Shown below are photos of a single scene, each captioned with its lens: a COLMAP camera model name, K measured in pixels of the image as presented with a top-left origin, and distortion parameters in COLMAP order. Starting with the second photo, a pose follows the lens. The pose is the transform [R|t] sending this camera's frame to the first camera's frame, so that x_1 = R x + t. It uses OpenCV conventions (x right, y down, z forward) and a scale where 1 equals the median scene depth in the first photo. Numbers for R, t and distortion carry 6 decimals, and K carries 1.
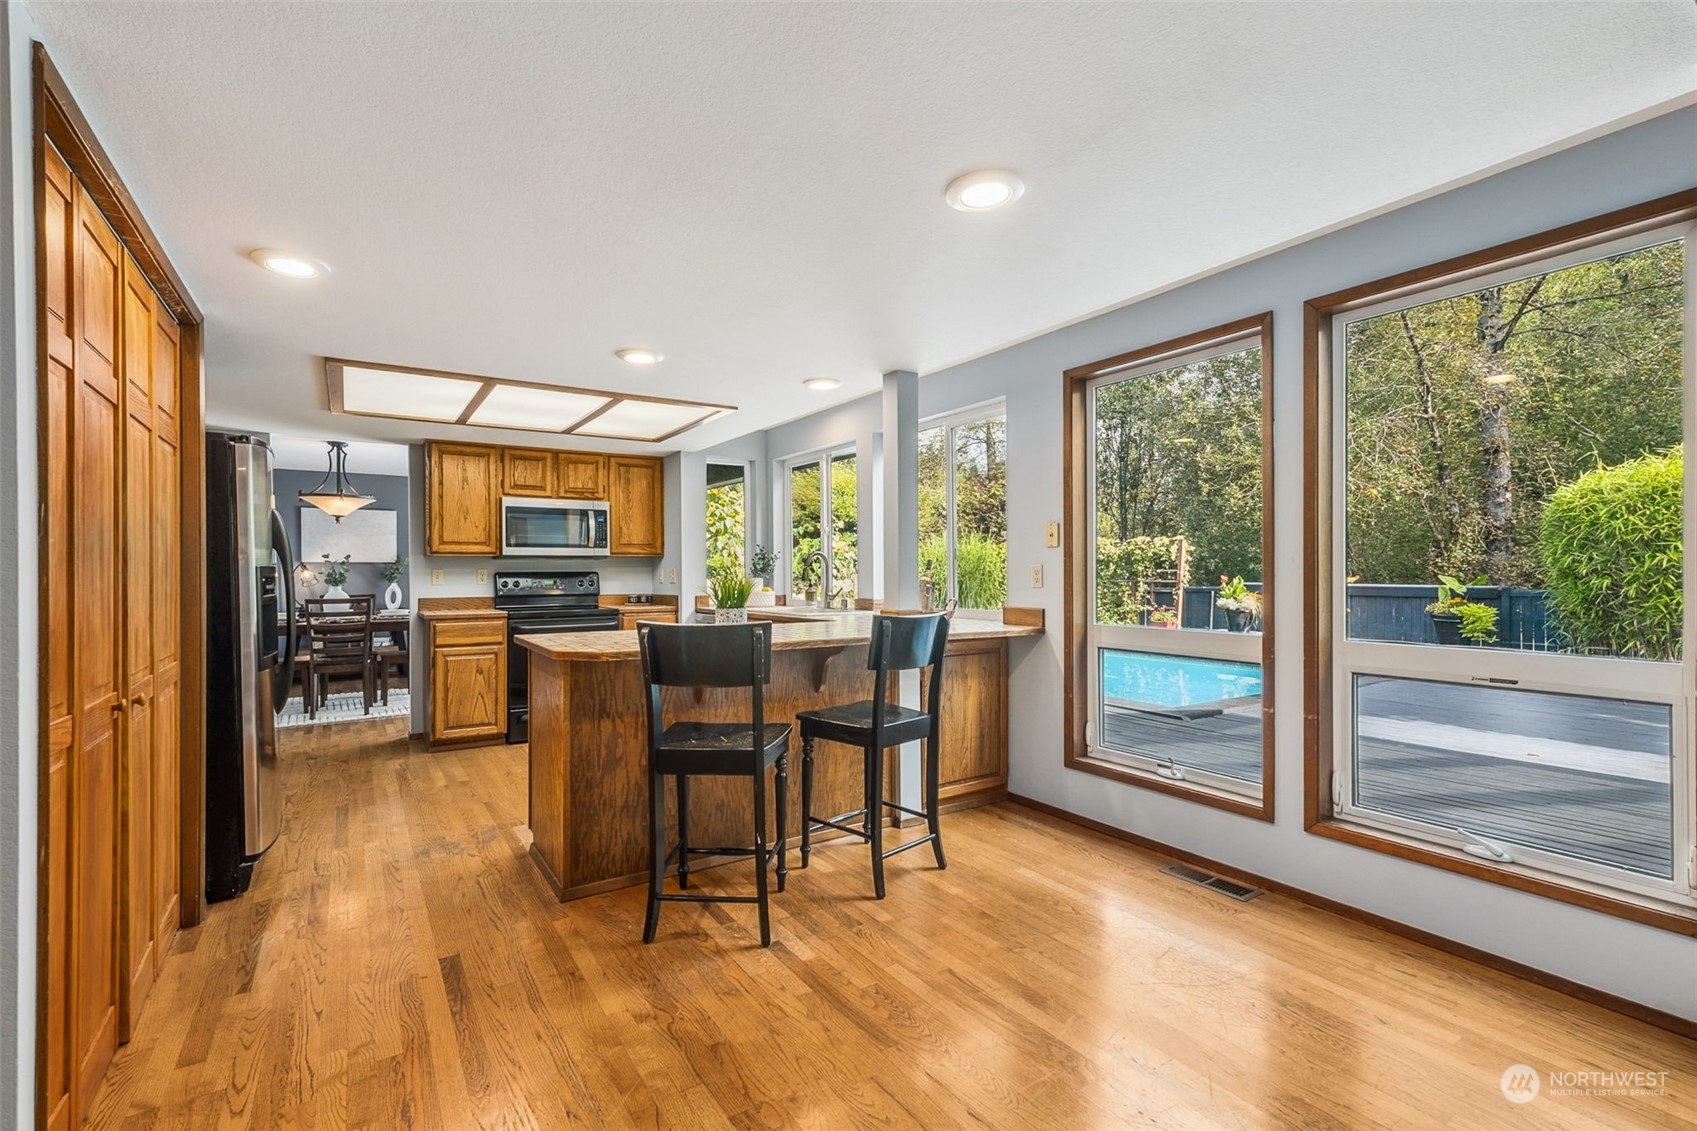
lens RADIAL K [[739.1, 0, 850.1], [0, 739.1, 577.4], [0, 0, 1]] dist [0.006832, 0.001125]
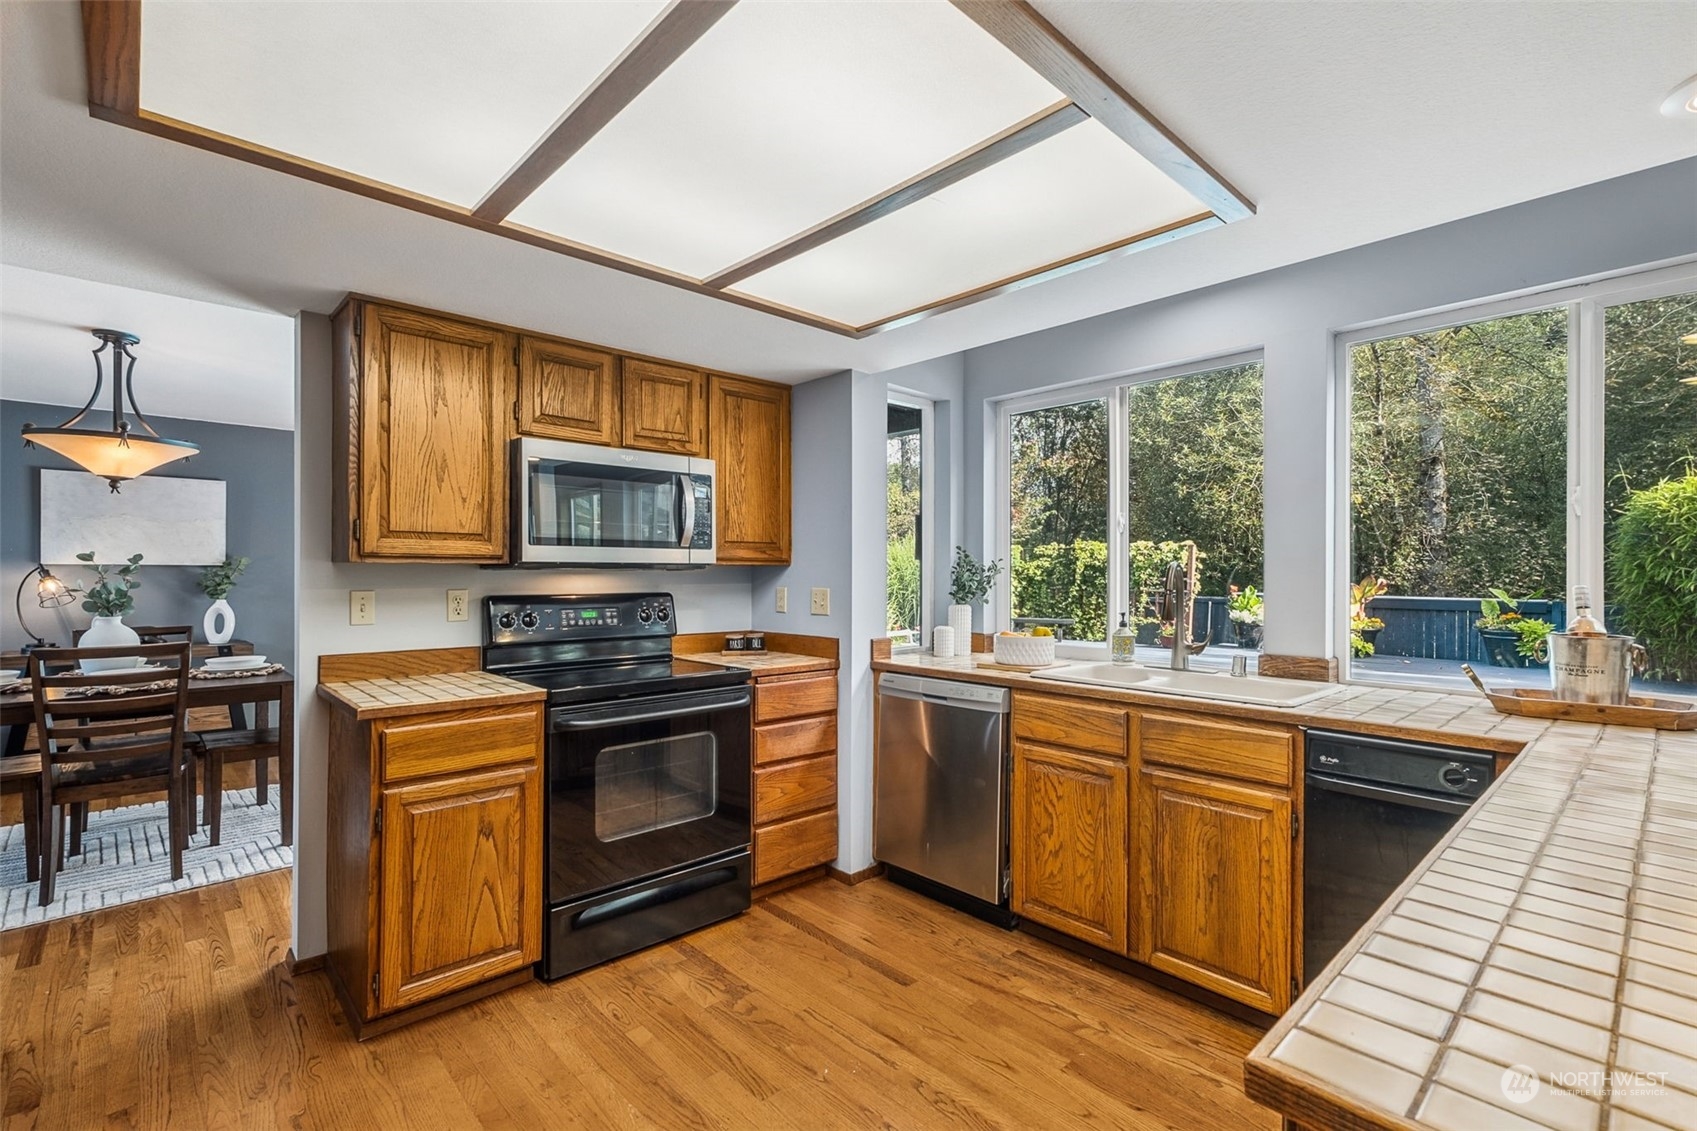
lens RADIAL K [[756.1, 0, 857.5], [0, 756.1, 575.7], [0, 0, 1]] dist [0.007905, 0.000173]
pose [[0.985902, 0.007313, 0.167162, -0.312541], [-0.006600, 0.999967, -0.004821, -0.018904], [-0.167192, 0.003650, 0.985918, 0.454244]]
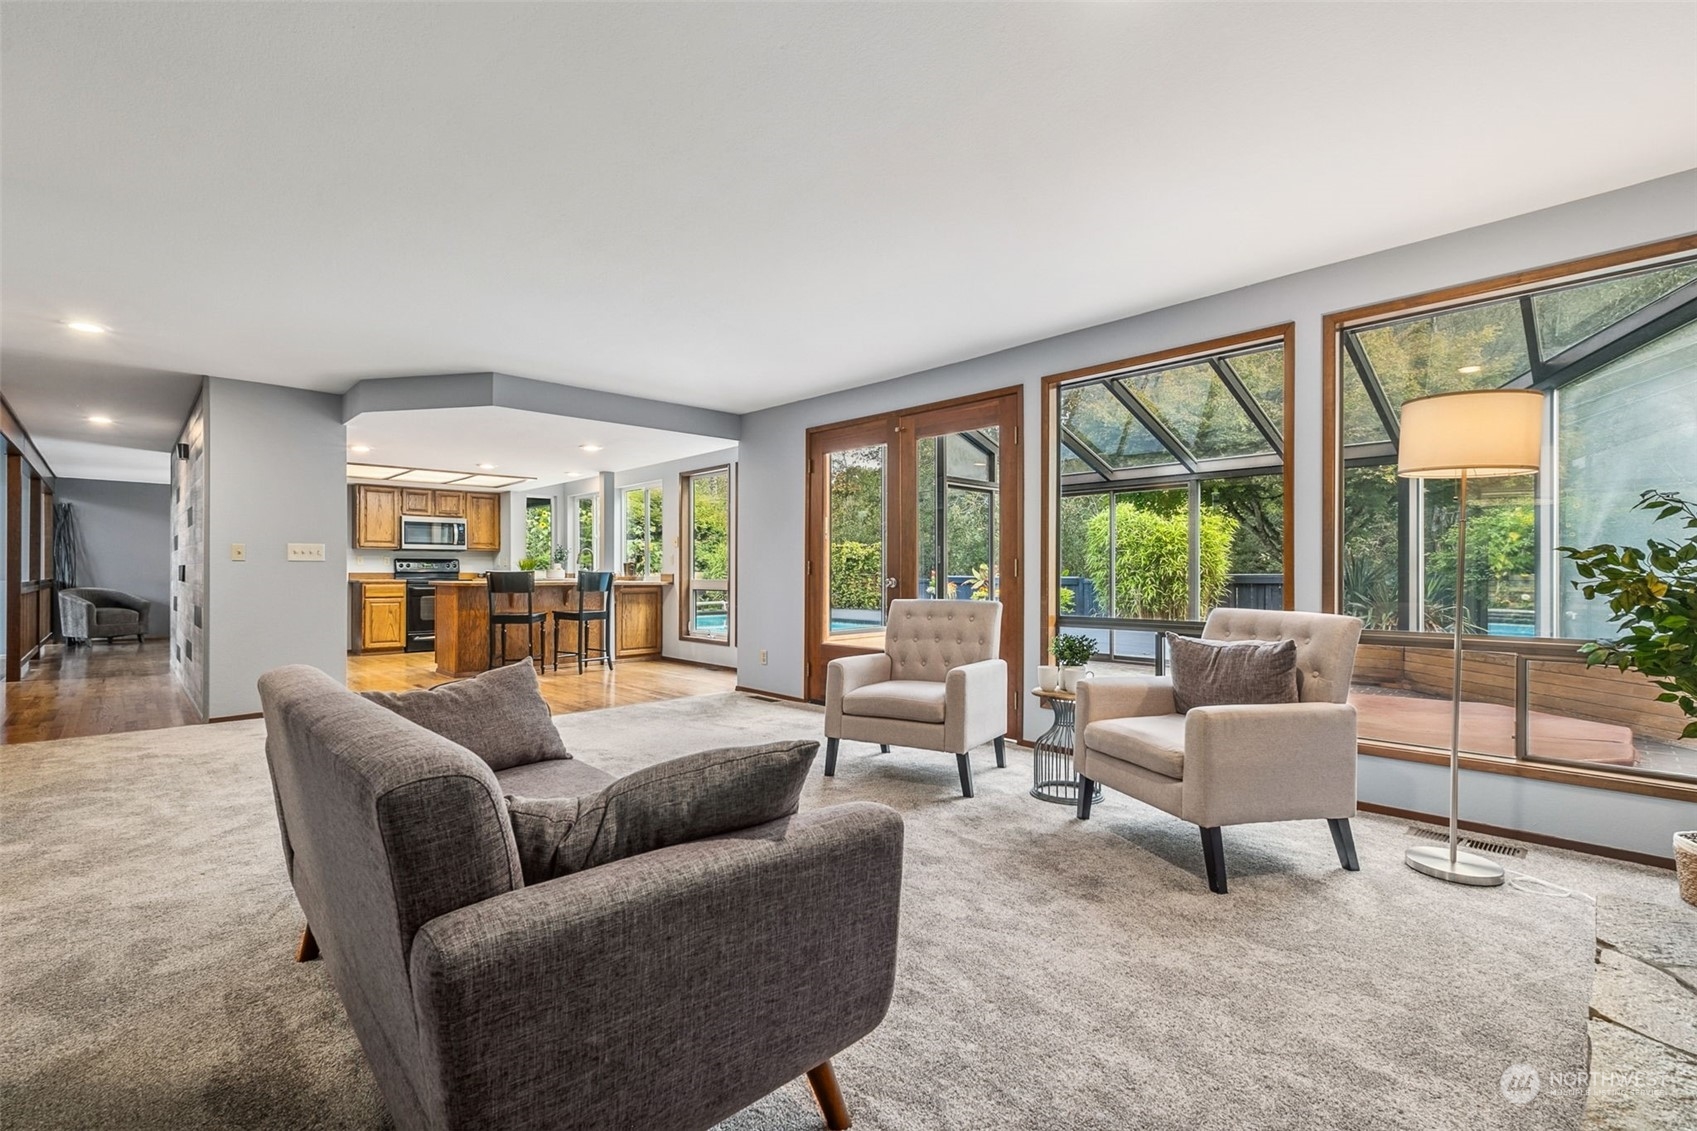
lens RADIAL K [[739.1, 0, 854.0], [0, 739.1, 575.0], [0, 0, 1]] dist [0.006832, 0.001125]
pose [[0.982048, 0.004366, 0.188580, 0.239454], [-0.003368, 0.999979, -0.005614, 0.036440], [-0.188600, 0.004878, 0.982042, -0.874092]]
